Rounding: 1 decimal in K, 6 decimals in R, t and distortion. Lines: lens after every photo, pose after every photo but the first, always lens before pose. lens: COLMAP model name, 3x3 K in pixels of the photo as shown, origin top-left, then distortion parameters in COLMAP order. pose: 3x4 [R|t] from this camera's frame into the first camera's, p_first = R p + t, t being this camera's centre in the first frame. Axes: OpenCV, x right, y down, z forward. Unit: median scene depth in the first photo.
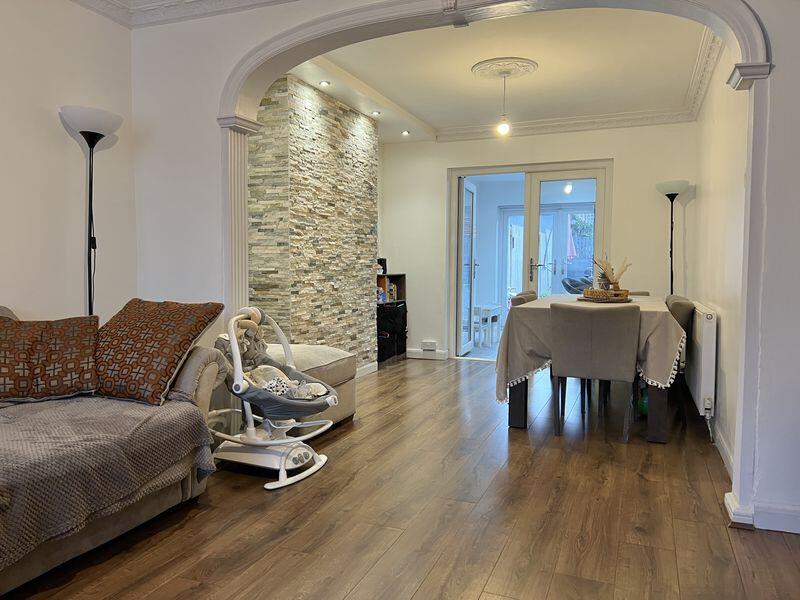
lens RADIAL K [[600.1, 0, 396.8], [0, 600.1, 304.5], [0, 0, 1]] dist [0.075817, -0.105499]
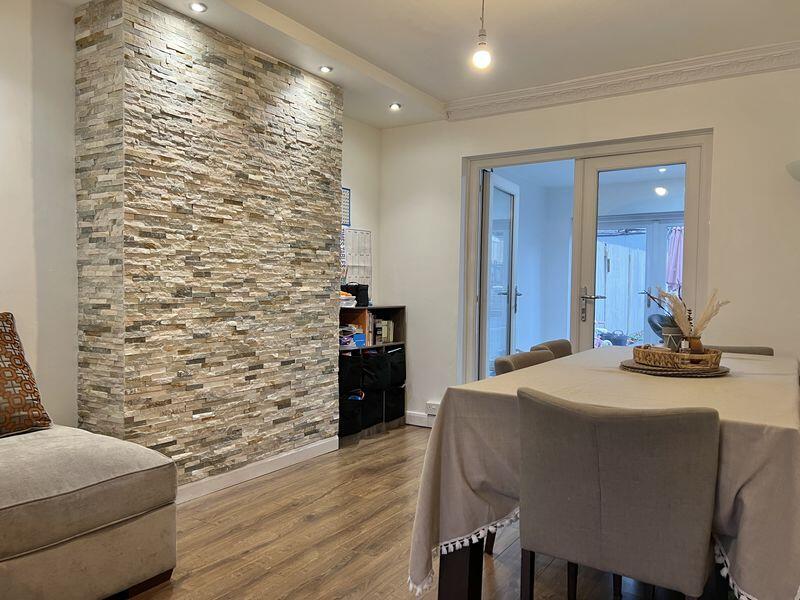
lens RADIAL K [[600.1, 0, 396.8], [0, 600.1, 304.5], [0, 0, 1]] dist [0.075817, -0.105499]
pose [[0.981472, 0.014258, -0.191073, 0.208788], [-0.021839, 0.999053, -0.037632, -0.038151], [0.190355, 0.041107, 0.980854, 0.434677]]
